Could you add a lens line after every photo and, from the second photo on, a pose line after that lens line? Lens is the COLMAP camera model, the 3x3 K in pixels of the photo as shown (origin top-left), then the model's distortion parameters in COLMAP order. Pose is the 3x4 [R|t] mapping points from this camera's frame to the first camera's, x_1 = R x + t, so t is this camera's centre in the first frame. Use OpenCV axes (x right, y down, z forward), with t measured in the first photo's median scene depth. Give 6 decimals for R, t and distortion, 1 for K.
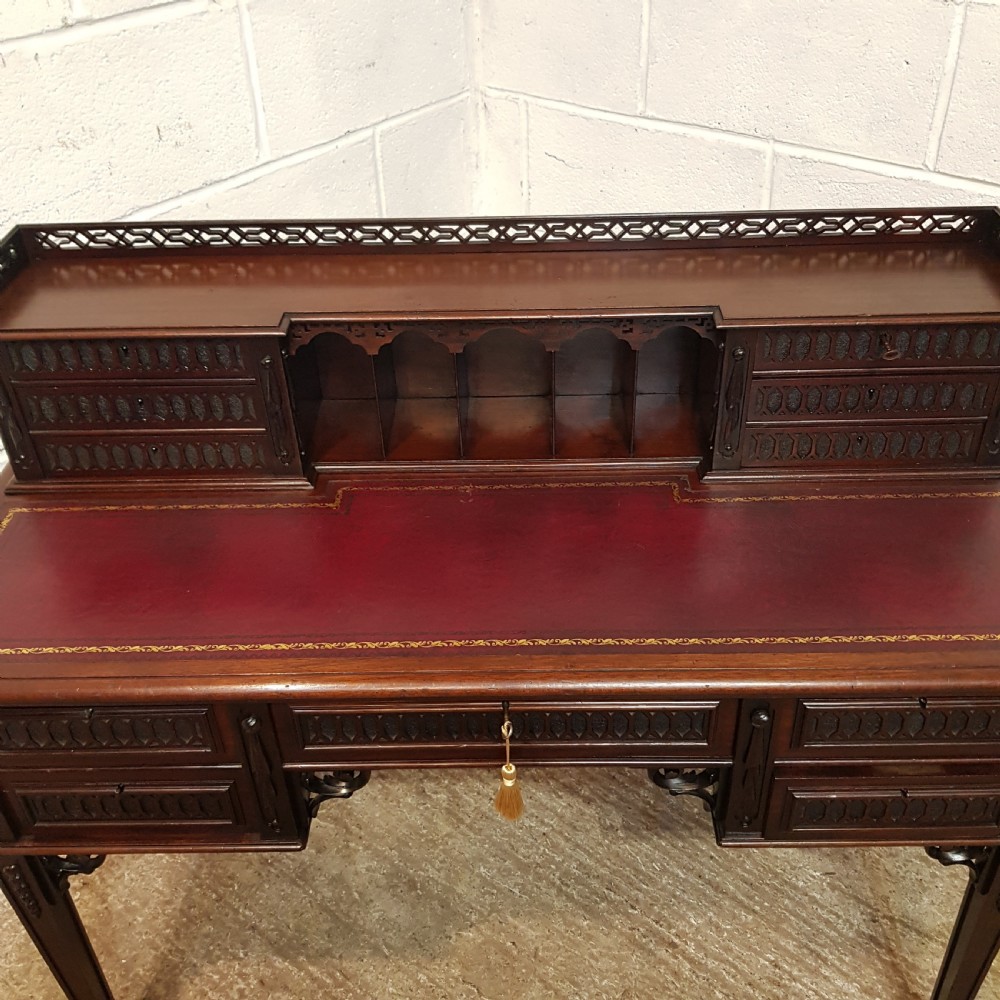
lens RADIAL K [[1044.4, 0, 522.7], [0, 1044.4, 480.9], [0, 0, 1]] dist [0.081457, -0.135969]
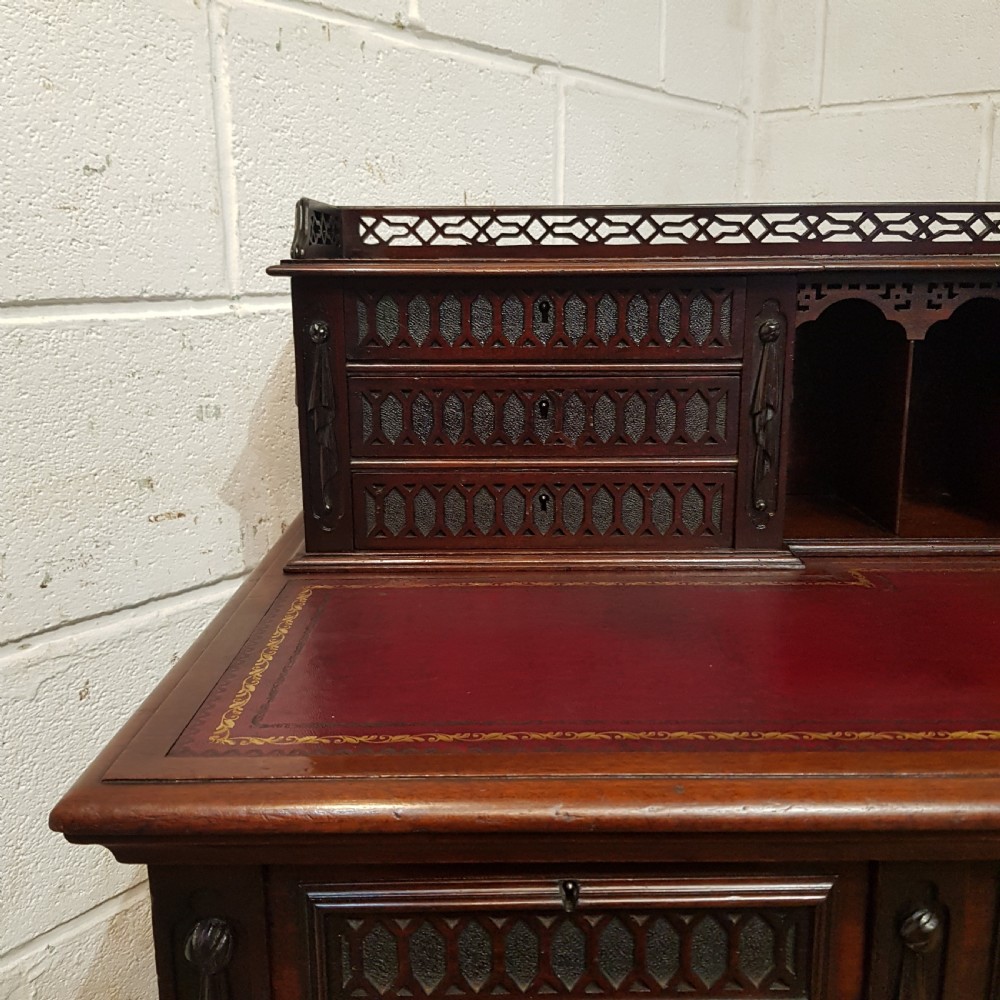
lens RADIAL K [[1048.0, 0, 518.5], [0, 1048.0, 488.6], [0, 0, 1]] dist [0.078826, -0.144965]
pose [[0.999690, 0.012654, 0.021449, -0.289292], [-0.003031, 0.916713, -0.399534, 0.156795], [-0.024718, 0.399345, 0.916467, 0.341521]]
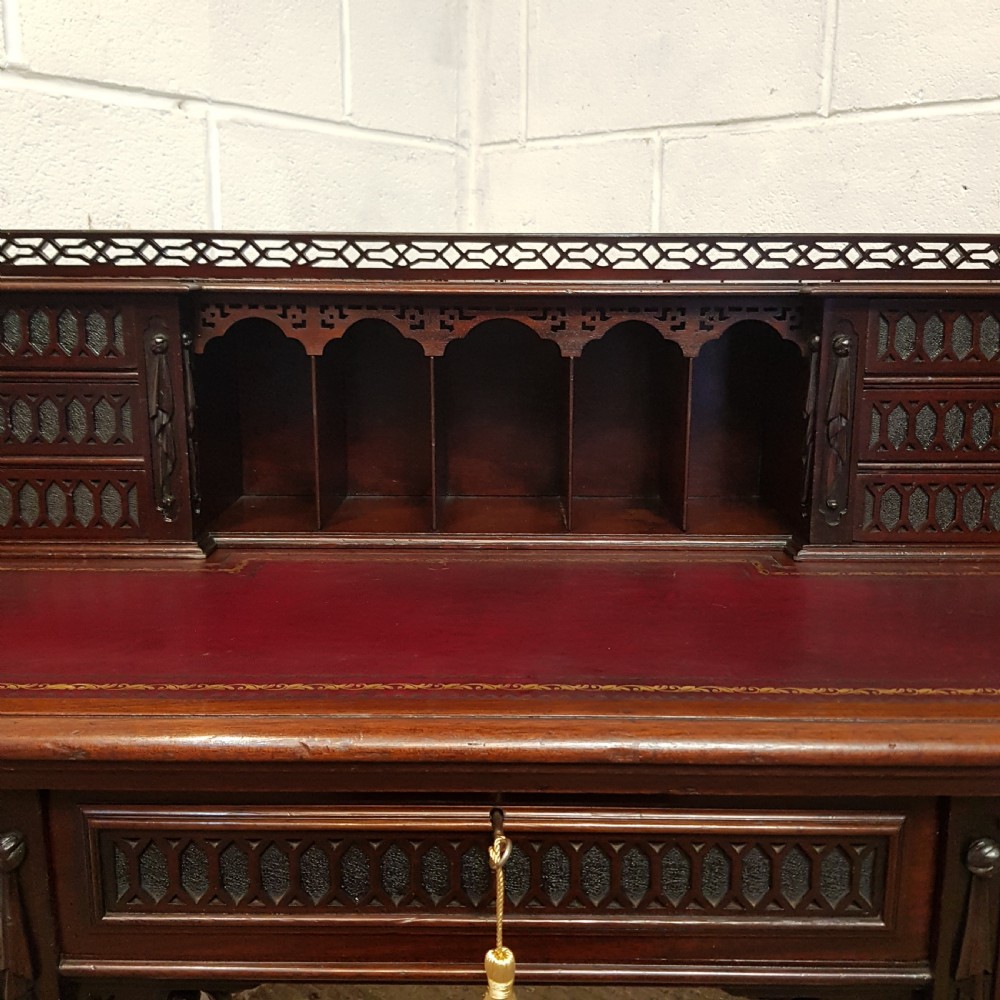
lens RADIAL K [[1040.9, 0, 513.5], [0, 1040.9, 483.3], [0, 0, 1]] dist [0.113187, -0.227257]
pose [[0.999694, 0.022990, 0.009177, -0.010901], [-0.017004, 0.907205, -0.420345, 0.183368], [-0.017989, 0.420060, 0.907318, 0.293526]]
